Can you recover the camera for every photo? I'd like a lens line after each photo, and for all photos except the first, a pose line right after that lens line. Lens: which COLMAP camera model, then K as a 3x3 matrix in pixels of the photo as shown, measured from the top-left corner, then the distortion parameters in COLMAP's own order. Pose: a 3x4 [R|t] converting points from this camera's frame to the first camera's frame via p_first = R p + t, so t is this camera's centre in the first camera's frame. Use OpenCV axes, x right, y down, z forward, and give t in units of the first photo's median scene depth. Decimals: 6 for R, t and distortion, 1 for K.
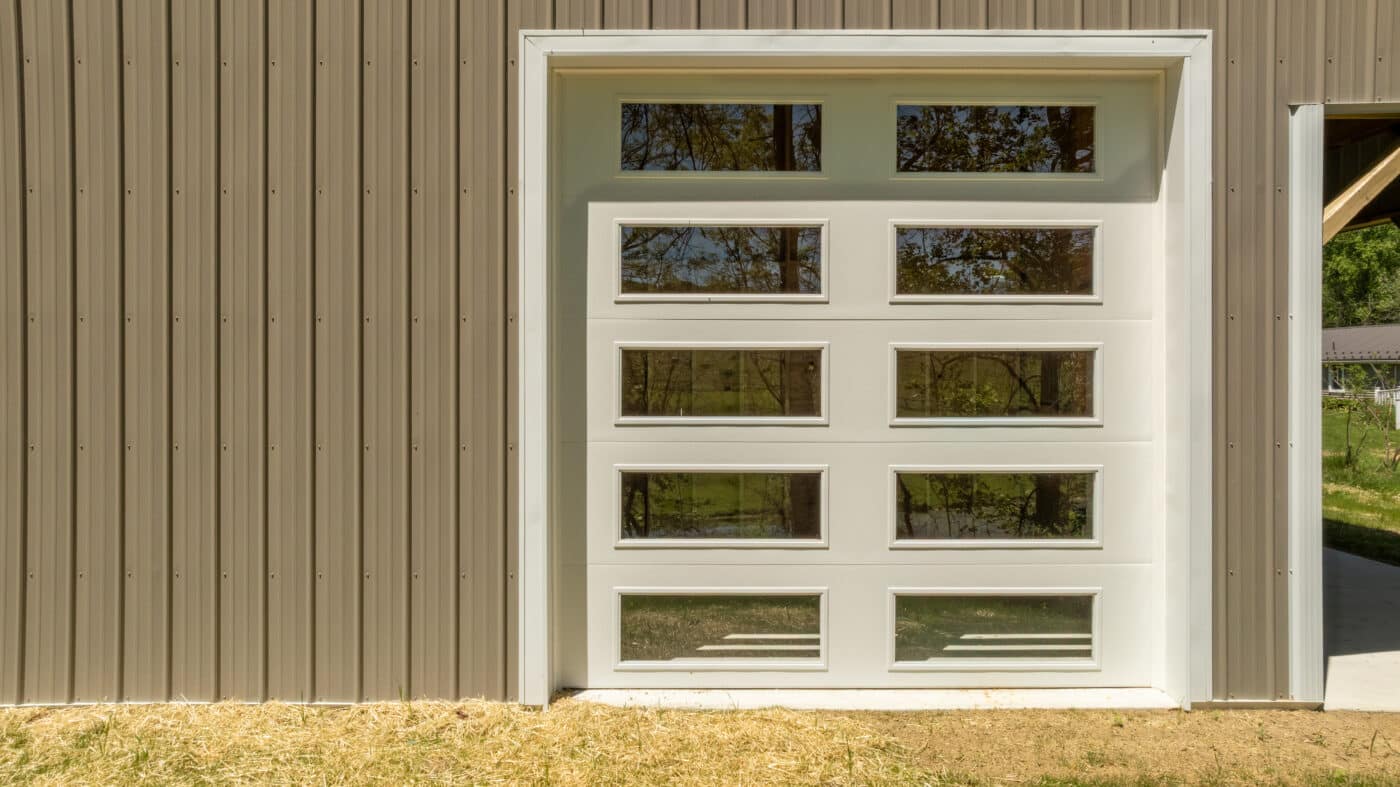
lens RADIAL K [[1004.8, 0, 697.6], [0, 1004.8, 379.3], [0, 0, 1]] dist [-0.015781, -0.002788]
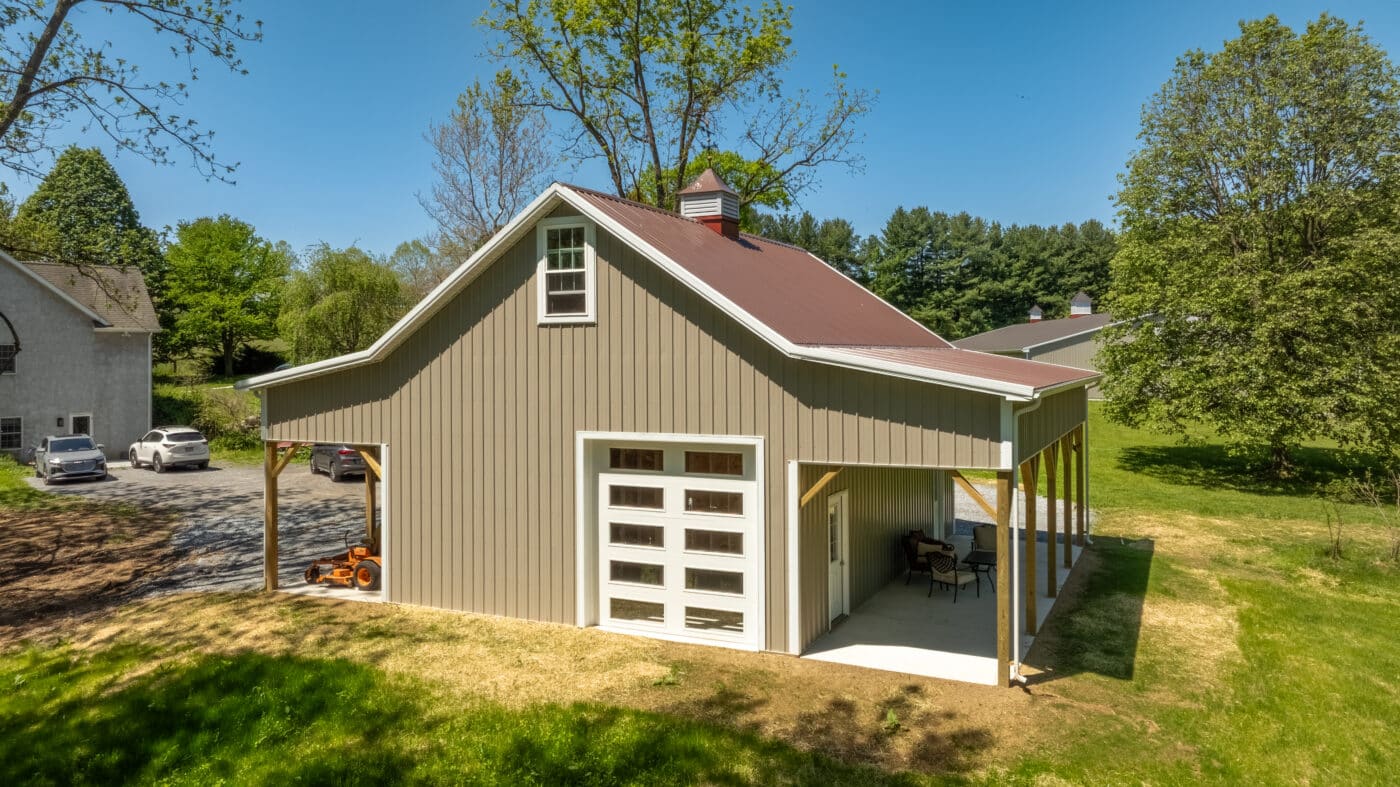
lens RADIAL K [[1004.8, 0, 698.1], [0, 1004.8, 391.0], [0, 0, 1]] dist [-0.015781, -0.002788]
pose [[0.896221, 0.008321, -0.443530, 1.623052], [-0.012127, 0.999910, -0.005744, -0.440247], [0.443442, 0.010526, 0.896241, -1.798697]]
